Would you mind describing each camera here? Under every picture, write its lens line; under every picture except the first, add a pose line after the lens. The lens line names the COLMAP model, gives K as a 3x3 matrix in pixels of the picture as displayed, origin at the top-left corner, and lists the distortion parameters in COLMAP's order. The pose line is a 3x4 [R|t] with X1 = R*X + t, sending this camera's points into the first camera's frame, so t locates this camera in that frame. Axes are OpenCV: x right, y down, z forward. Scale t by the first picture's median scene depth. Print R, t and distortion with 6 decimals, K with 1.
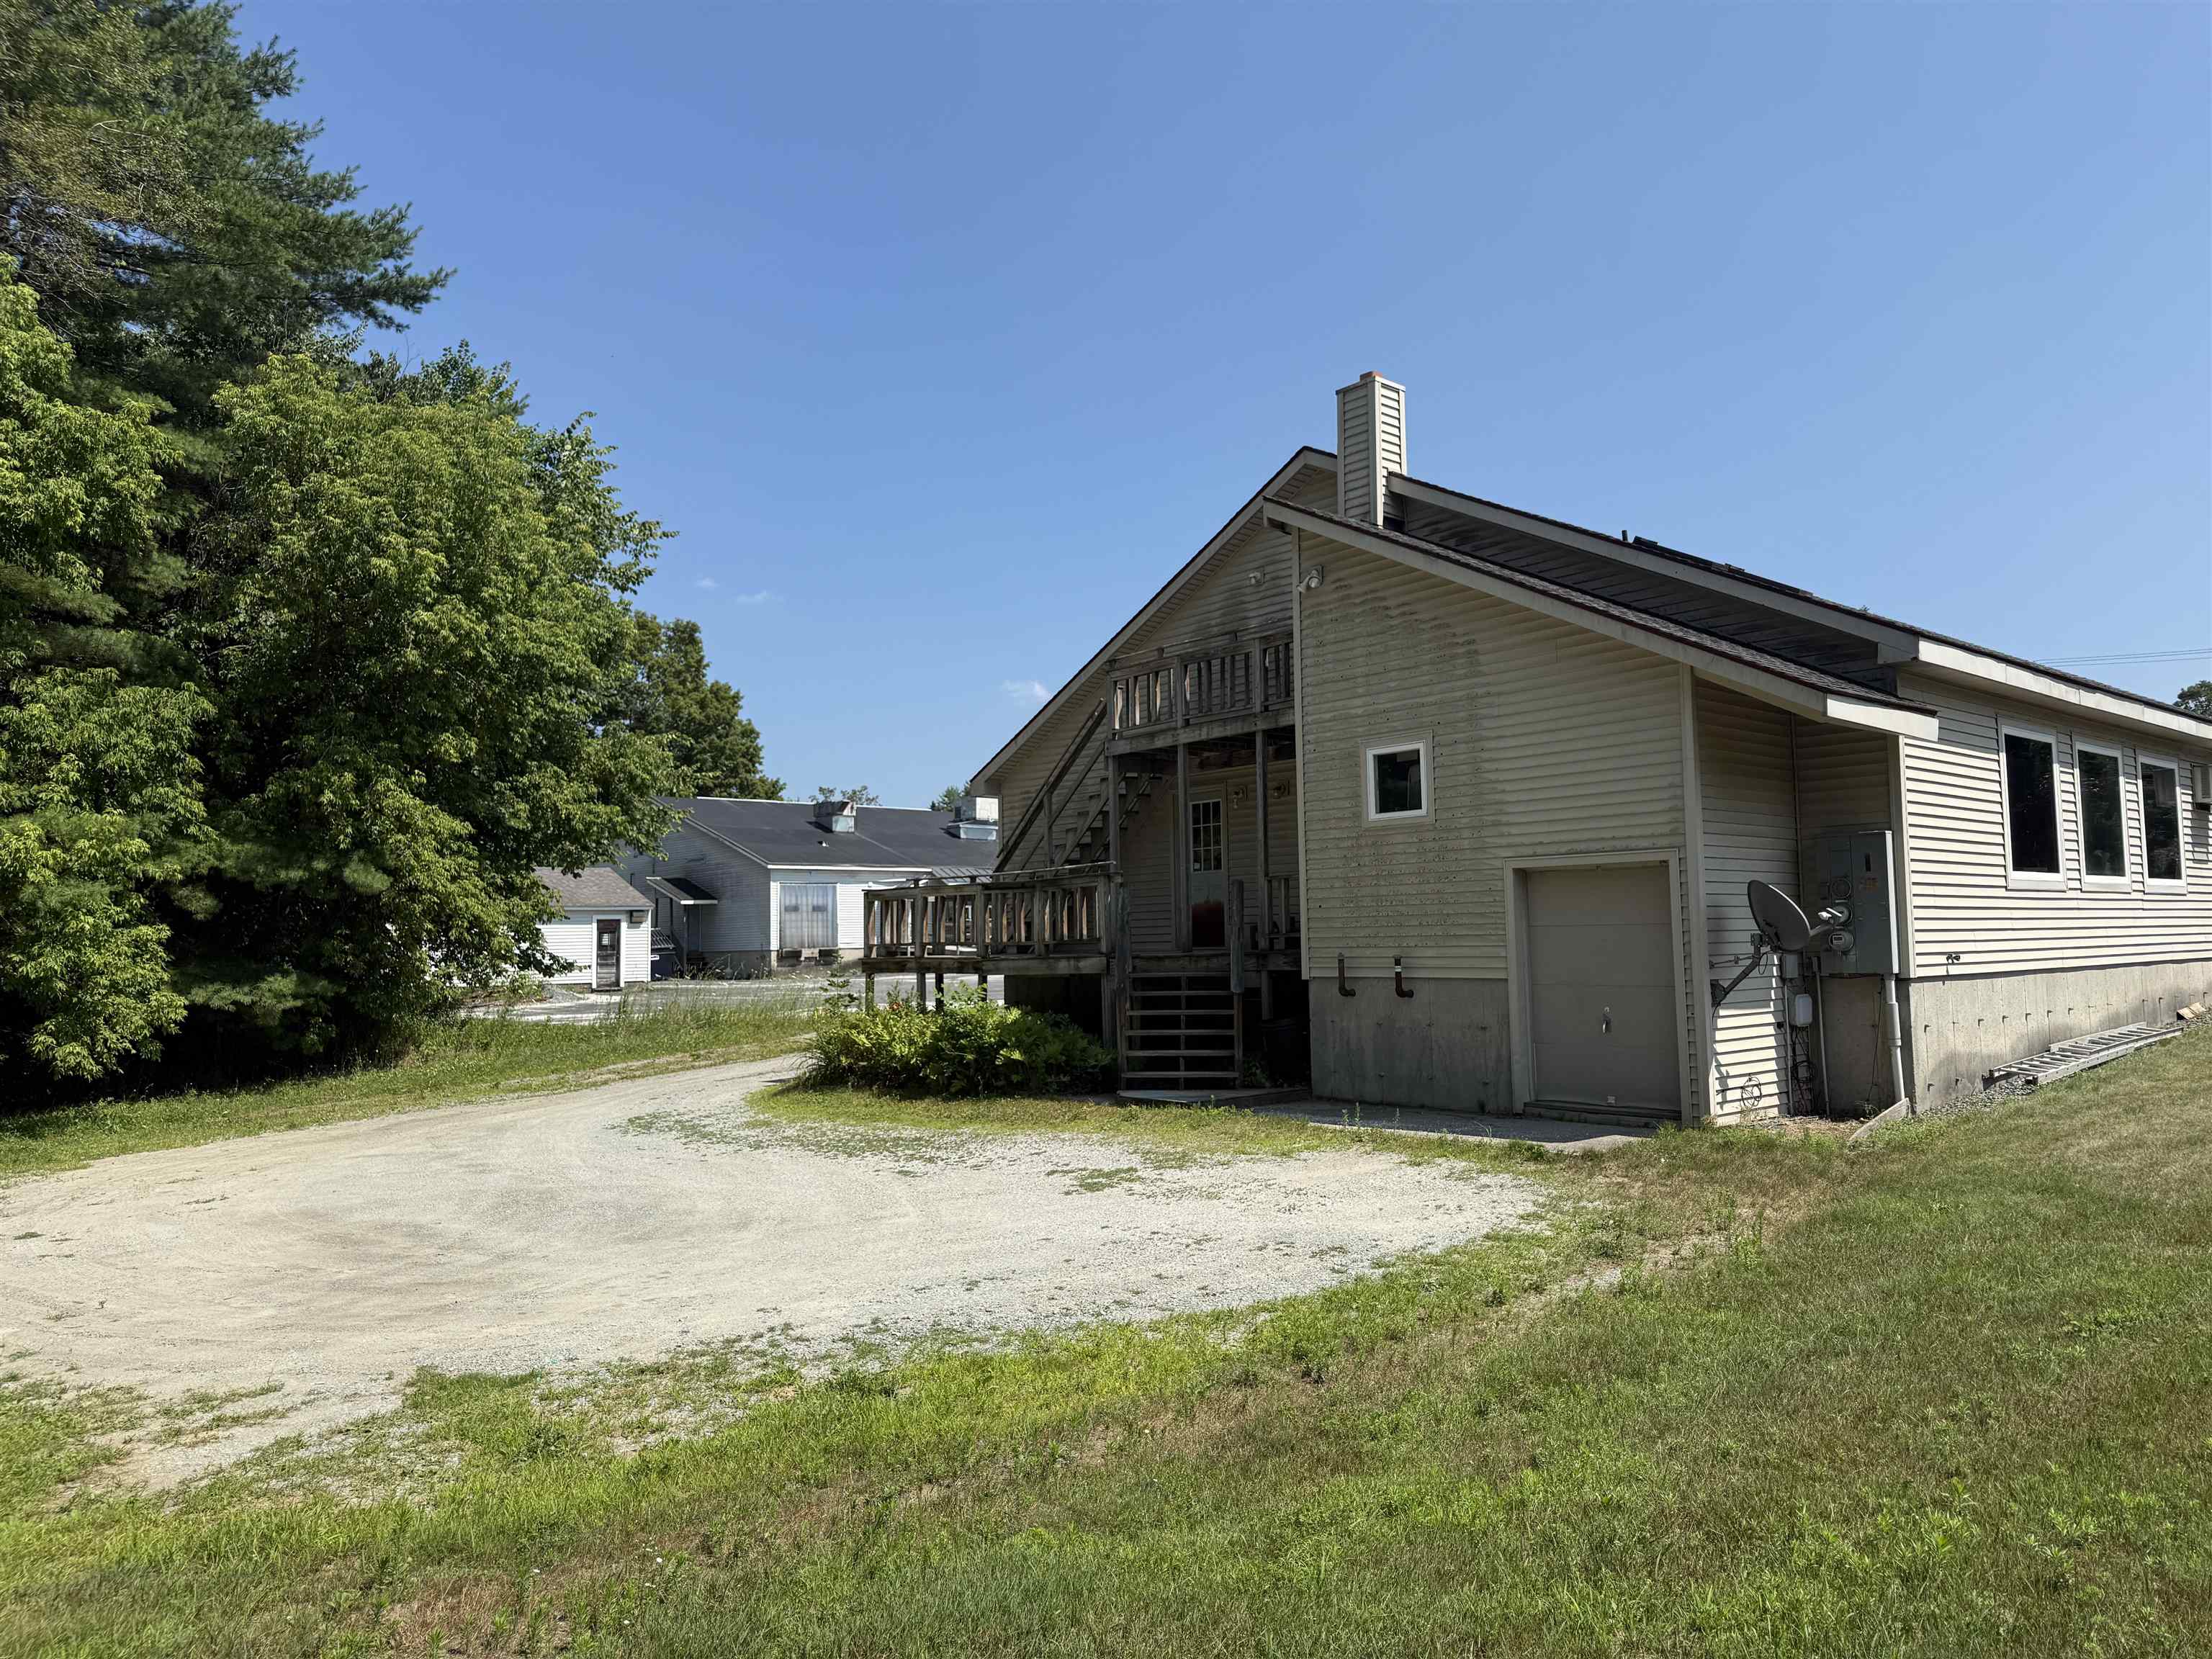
lens RADIAL K [[1541.7, 0, 1099.9], [0, 1541.7, 814.8], [0, 0, 1]] dist [0.090324, -0.134072]
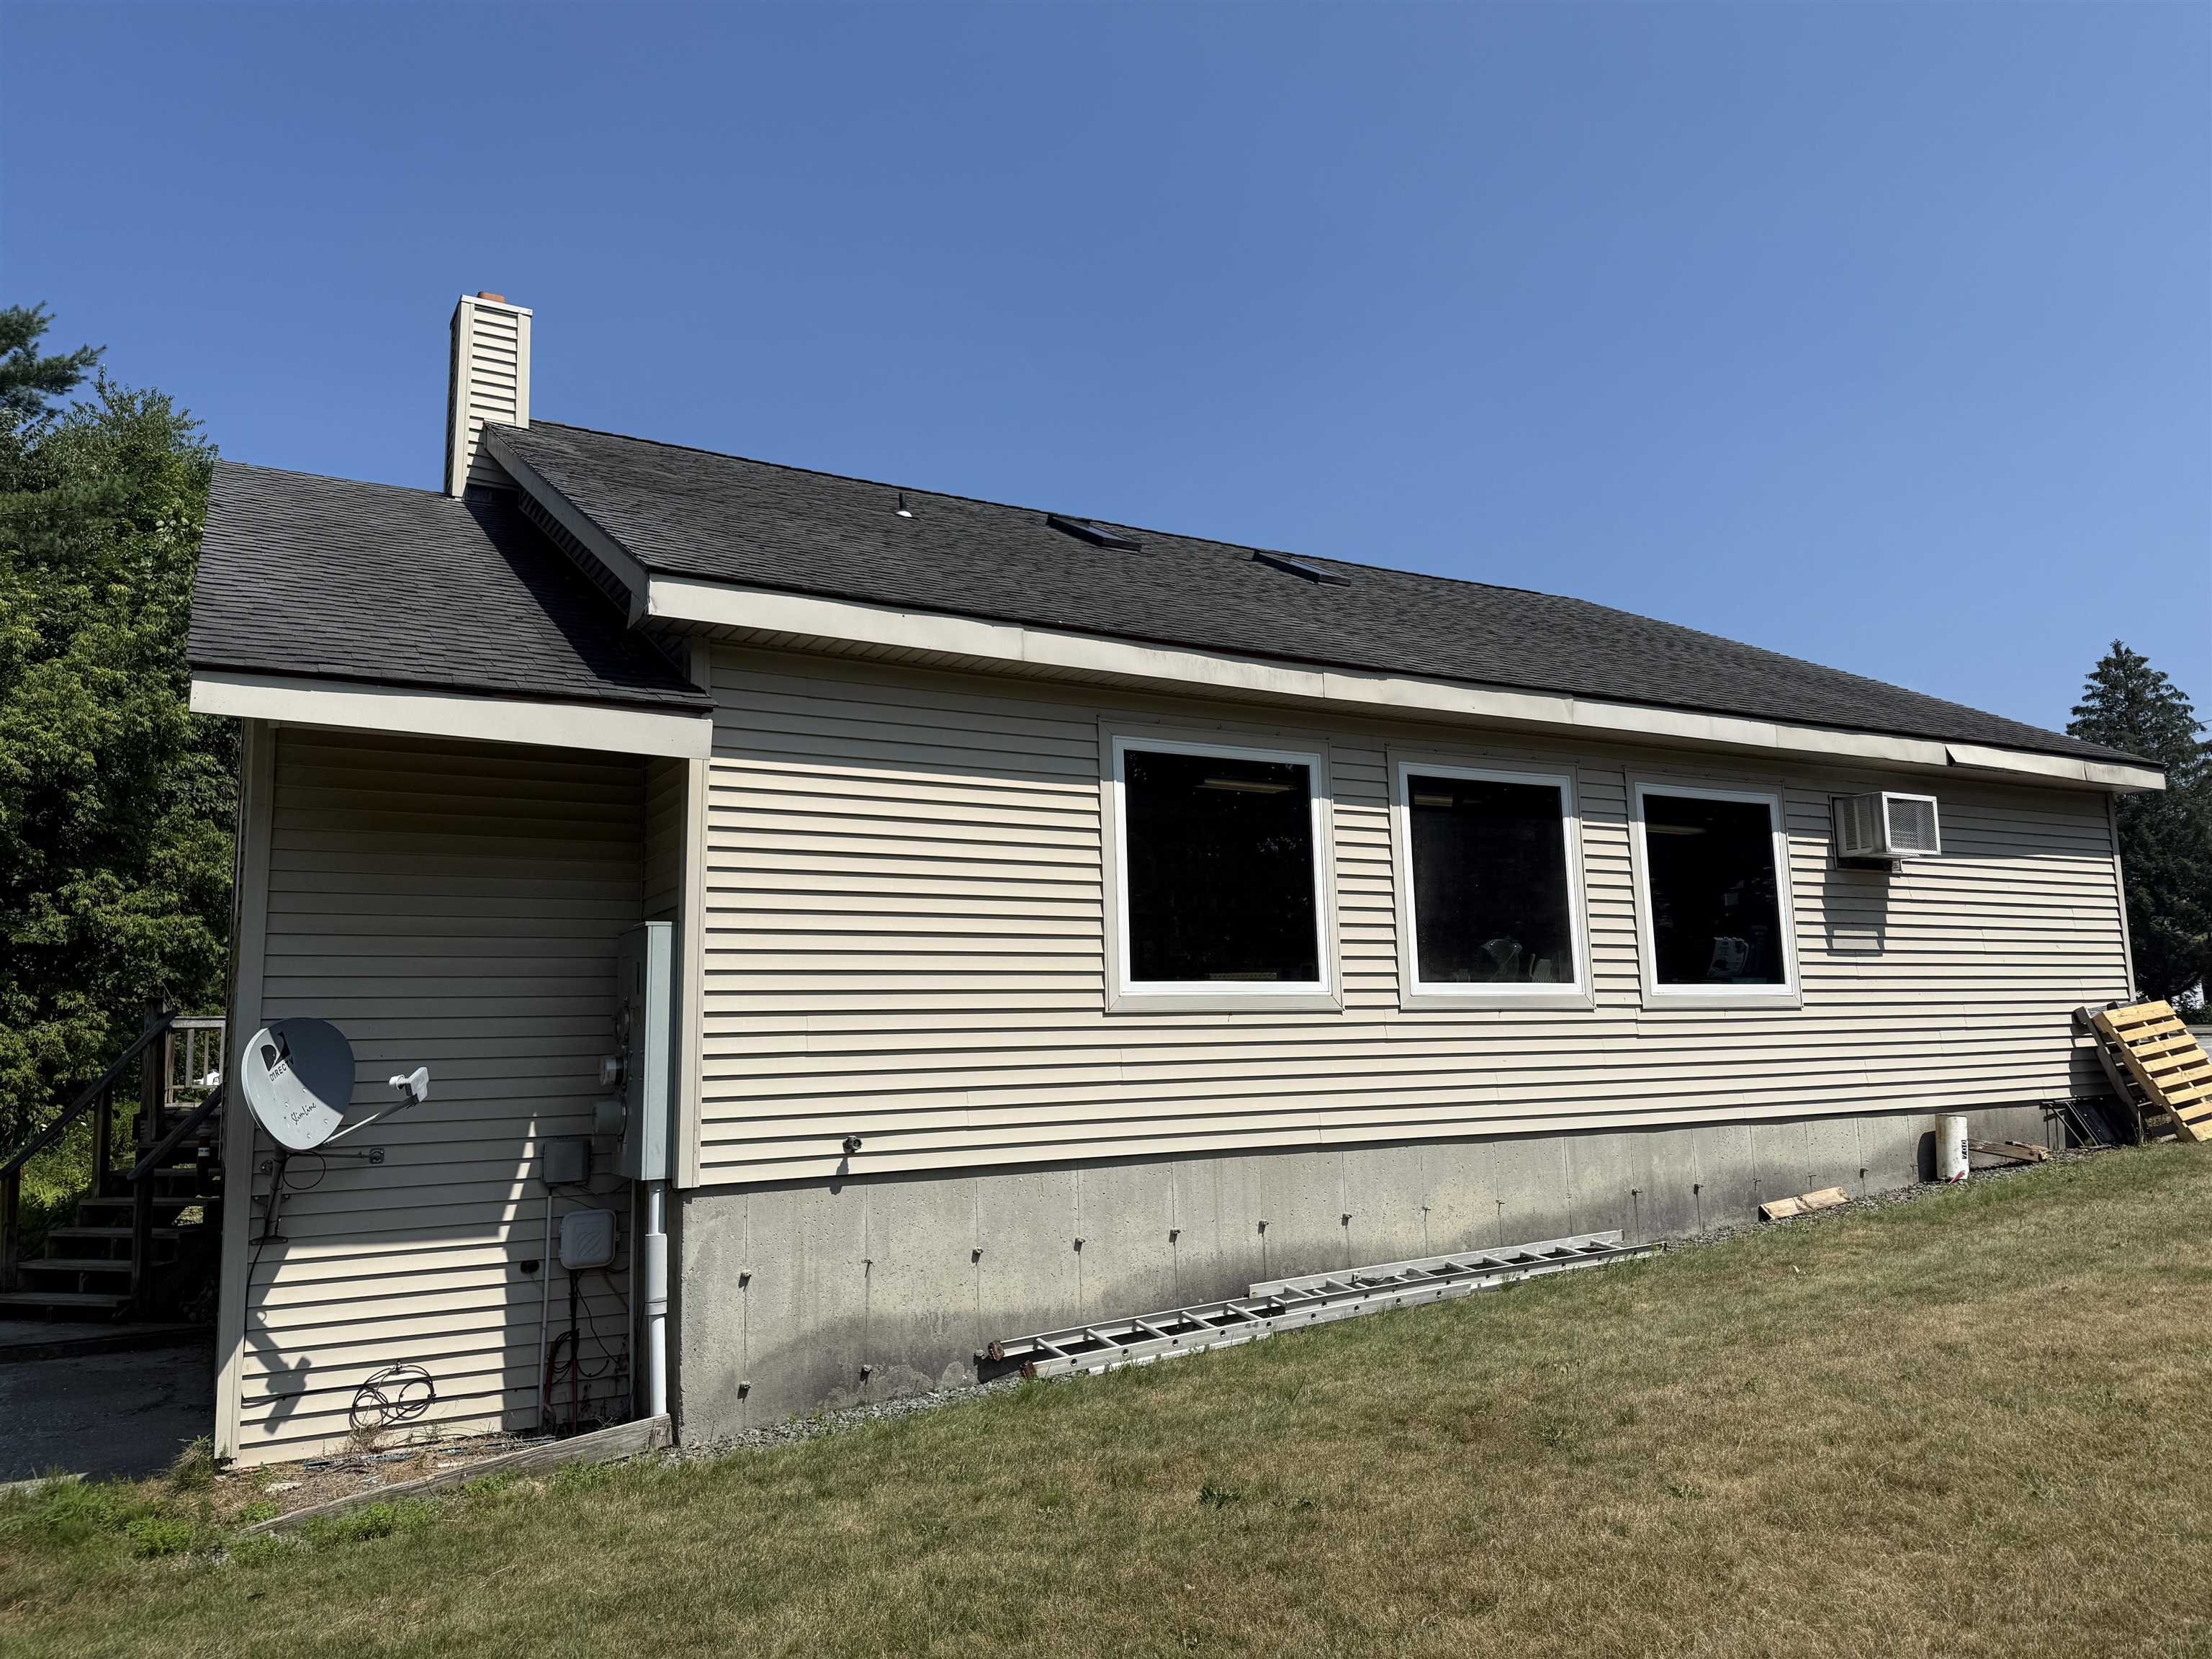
lens RADIAL K [[1541.7, 0, 1099.9], [0, 1541.7, 814.8], [0, 0, 1]] dist [0.090324, -0.134072]
pose [[0.979092, -0.036290, -0.200157, 0.691889], [0.024002, 0.997694, -0.063481, 0.009718], [0.201999, 0.057349, 0.977705, 0.428935]]
